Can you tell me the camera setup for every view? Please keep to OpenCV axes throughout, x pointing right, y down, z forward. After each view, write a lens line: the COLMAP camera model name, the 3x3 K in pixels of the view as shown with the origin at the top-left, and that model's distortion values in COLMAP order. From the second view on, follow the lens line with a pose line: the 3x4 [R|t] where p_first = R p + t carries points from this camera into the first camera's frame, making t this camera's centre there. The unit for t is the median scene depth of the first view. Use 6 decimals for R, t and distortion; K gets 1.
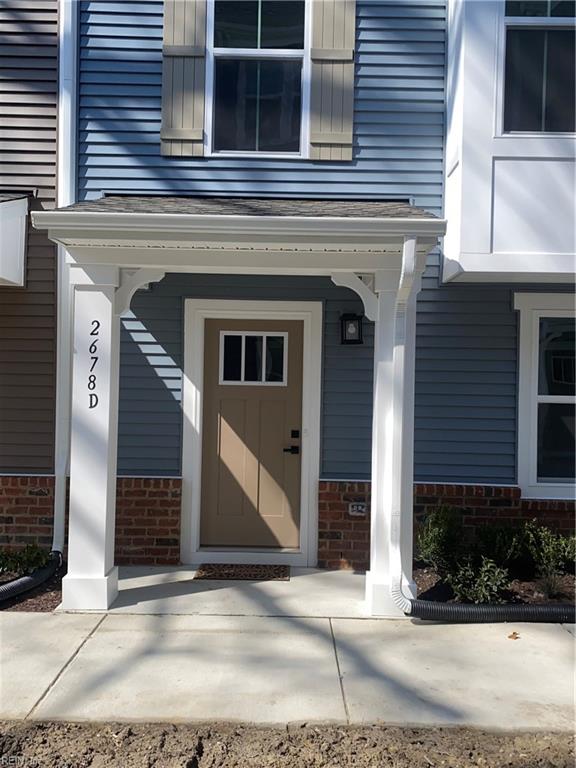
lens RADIAL K [[695.4, 0, 291.2], [0, 695.4, 386.6], [0, 0, 1]] dist [0.021319, -0.035248]
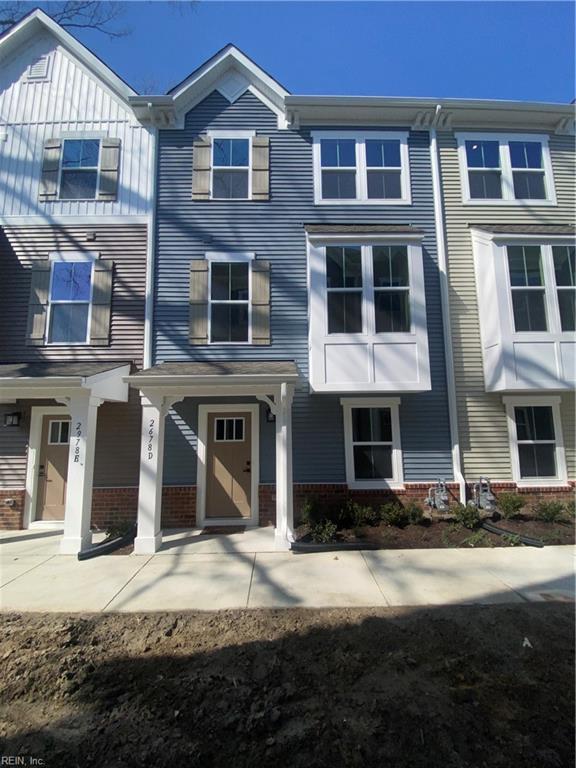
lens RADIAL K [[320.2, 0, 288.9], [0, 320.2, 380.0], [0, 0, 1]] dist [-0.009843, -0.003454]
pose [[0.999122, -0.030860, 0.028350, 0.121747], [0.034445, 0.990086, -0.136173, -0.055804], [-0.023867, 0.137030, 0.990279, -0.063775]]
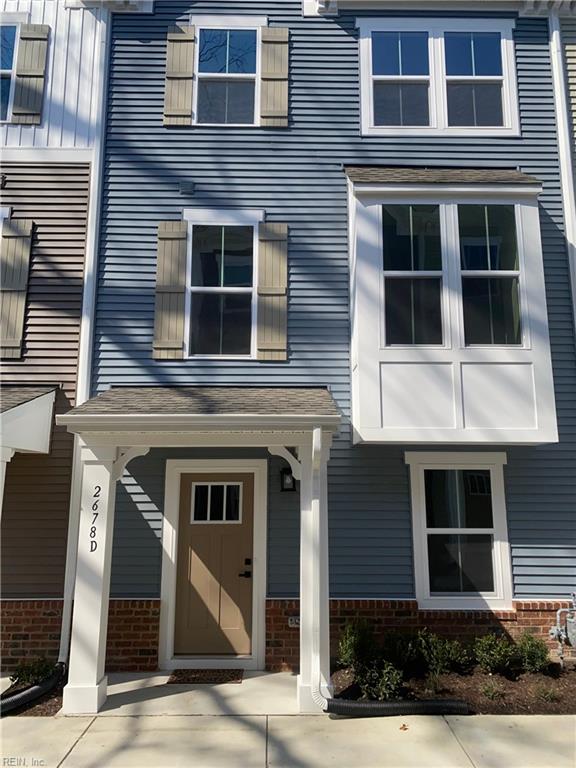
lens RADIAL K [[579.7, 0, 285.5], [0, 579.7, 367.1], [0, 0, 1]] dist [-0.006887, 0.006056]
pose [[0.999684, -0.014941, 0.020223, 0.063499], [0.018753, 0.978820, -0.203864, -0.071038], [-0.016749, 0.204179, 0.978790, -0.163020]]
